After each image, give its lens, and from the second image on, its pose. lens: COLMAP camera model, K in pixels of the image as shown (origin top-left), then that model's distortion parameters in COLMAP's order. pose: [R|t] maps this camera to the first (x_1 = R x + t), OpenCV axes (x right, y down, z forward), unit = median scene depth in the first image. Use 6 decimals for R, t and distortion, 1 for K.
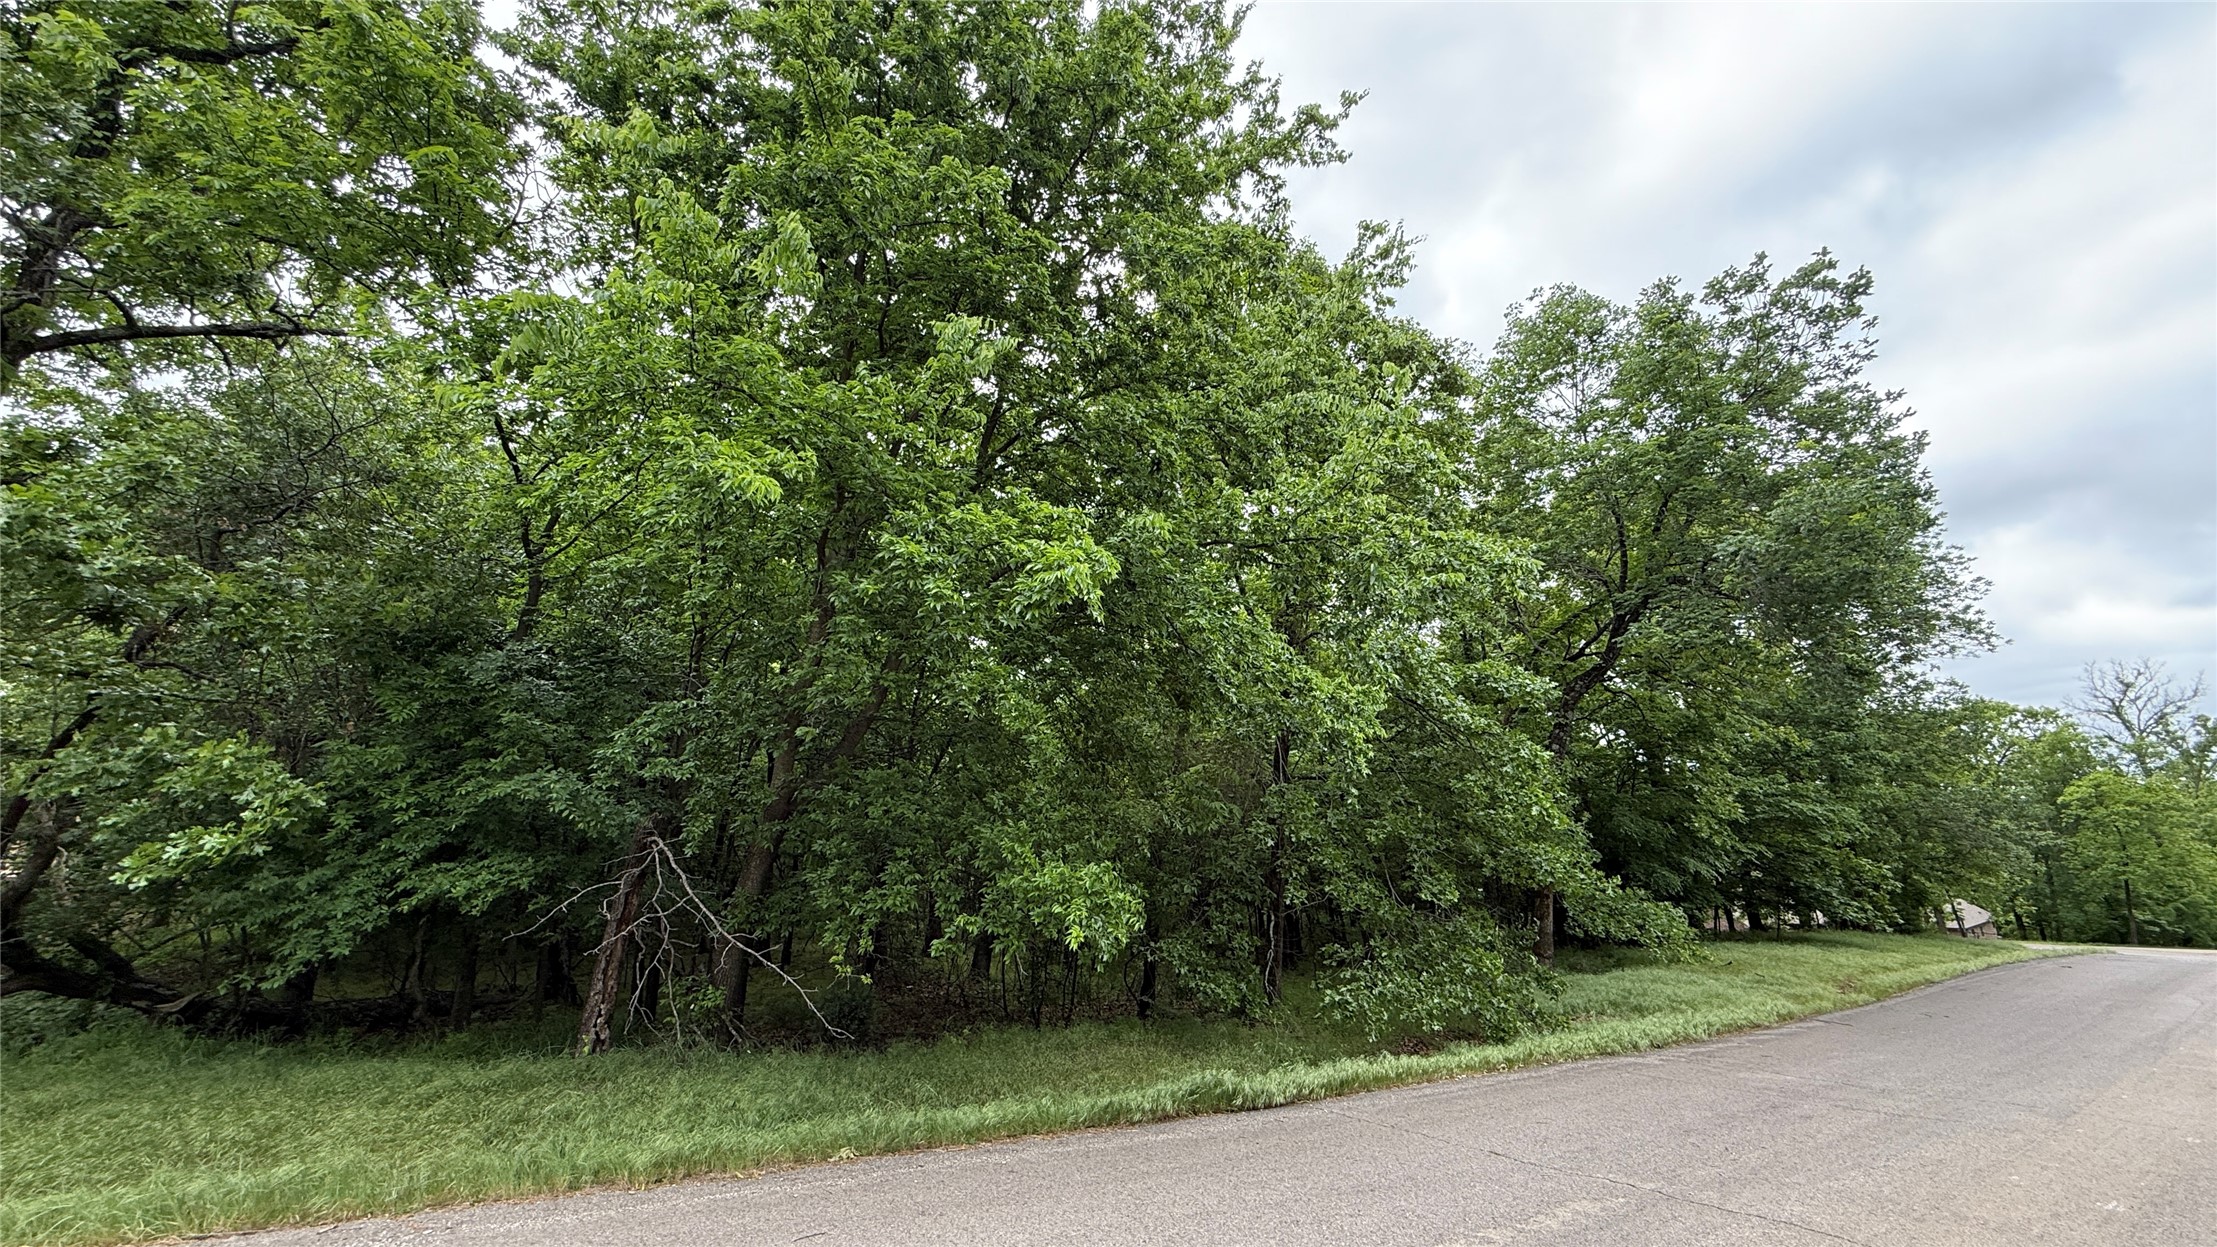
lens RADIAL K [[908.4, 0, 1105.8], [0, 908.4, 611.2], [0, 0, 1]] dist [0.002441, -0.000342]
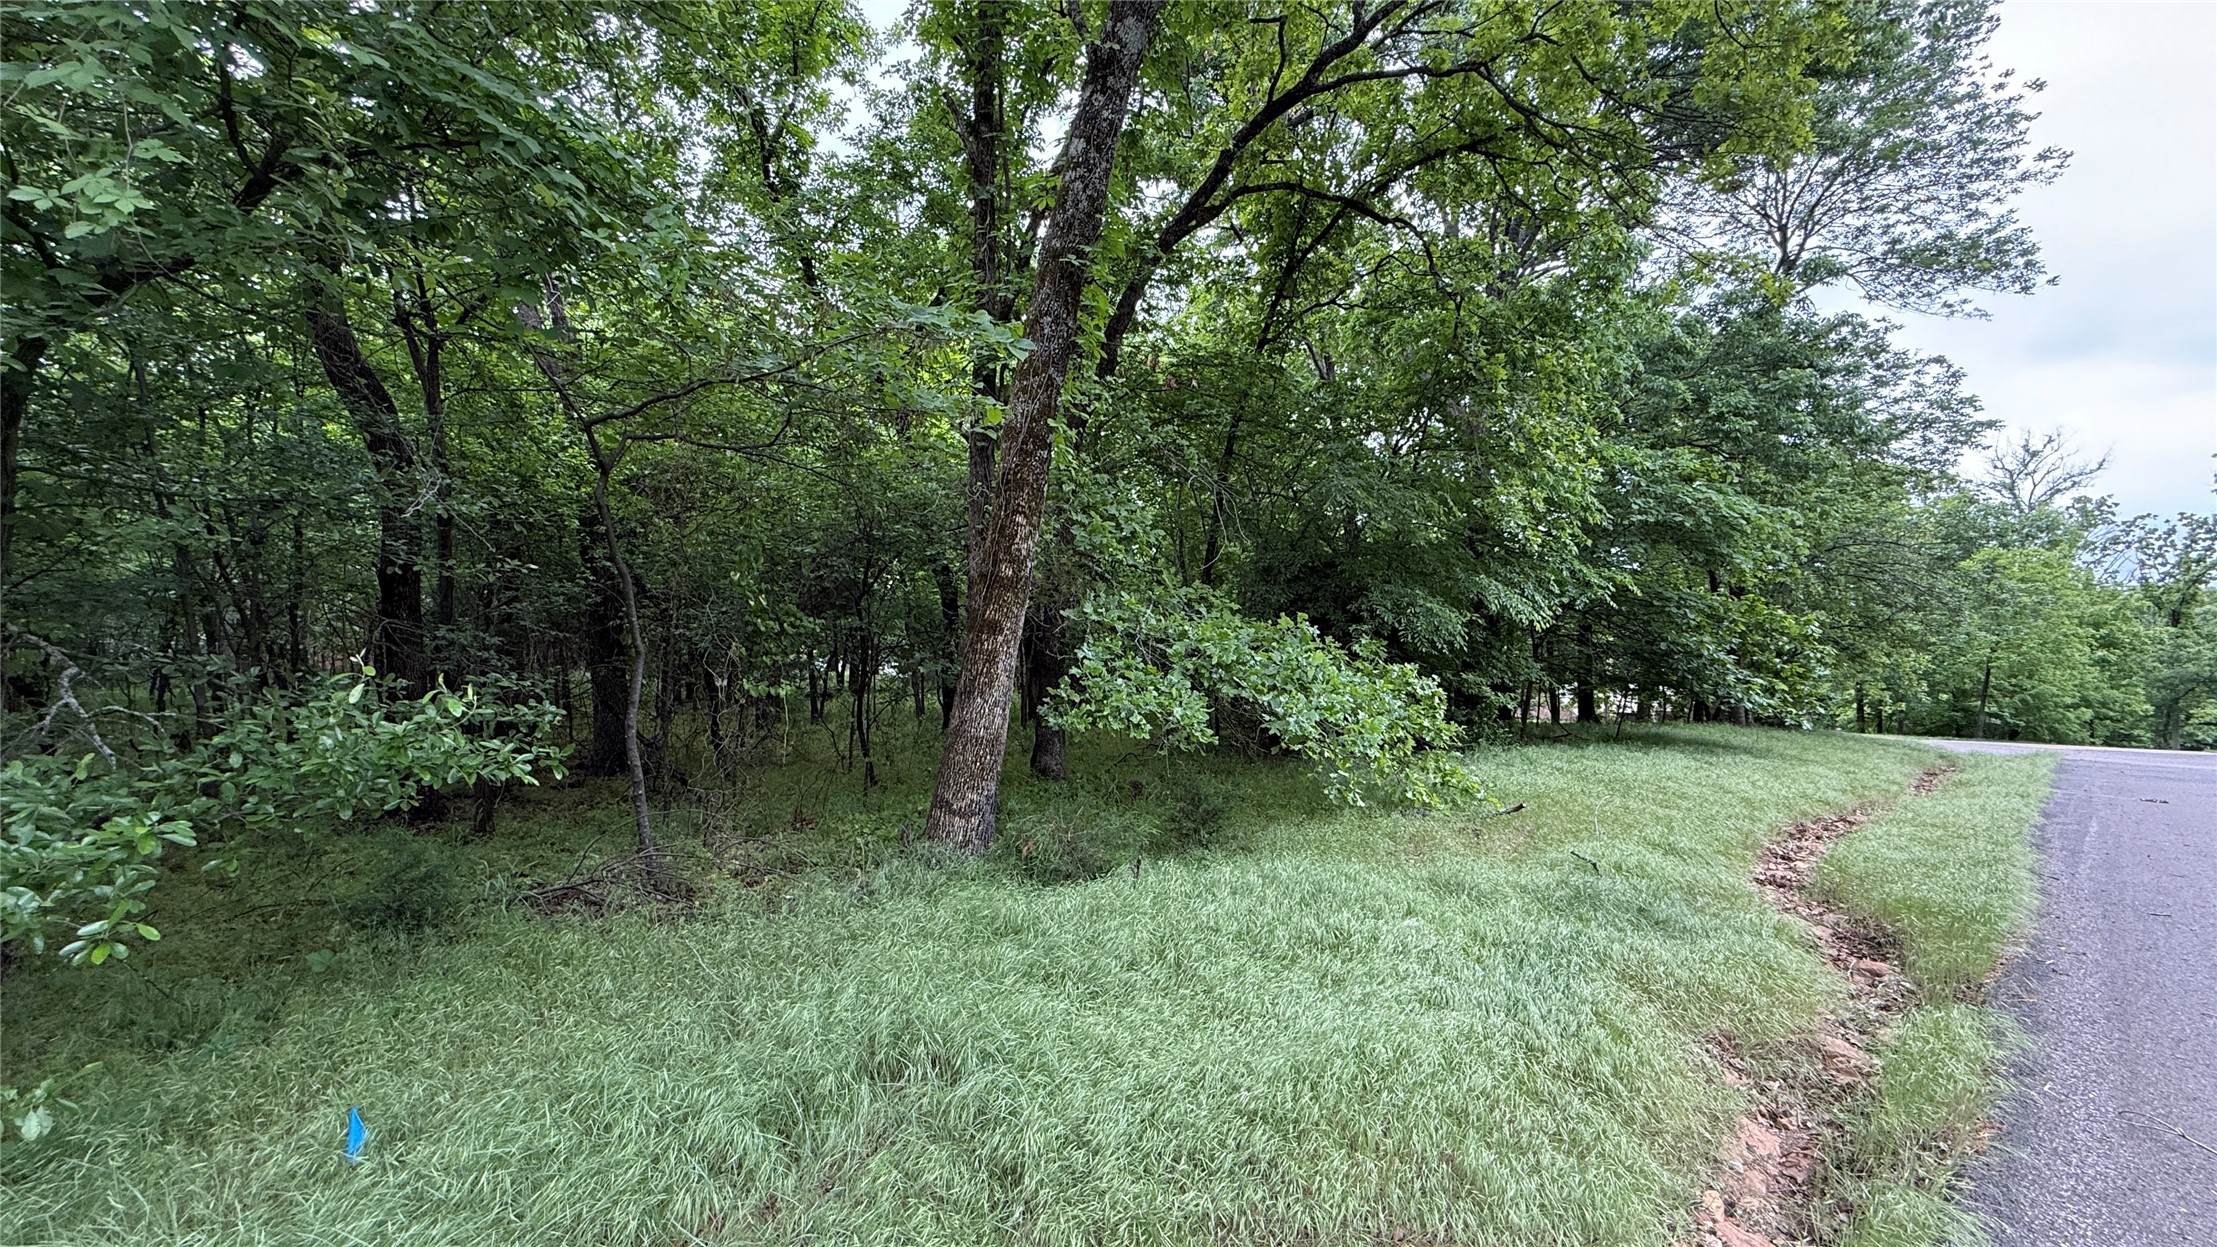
lens RADIAL K [[912.7, 0, 1112.9], [0, 912.7, 609.3], [0, 0, 1]] dist [0.001639, 0.000310]
pose [[0.992927, 0.021859, 0.116693, 0.380391], [-0.047147, 0.974678, 0.218586, 0.184369], [-0.108960, -0.222542, 0.968815, 0.535921]]
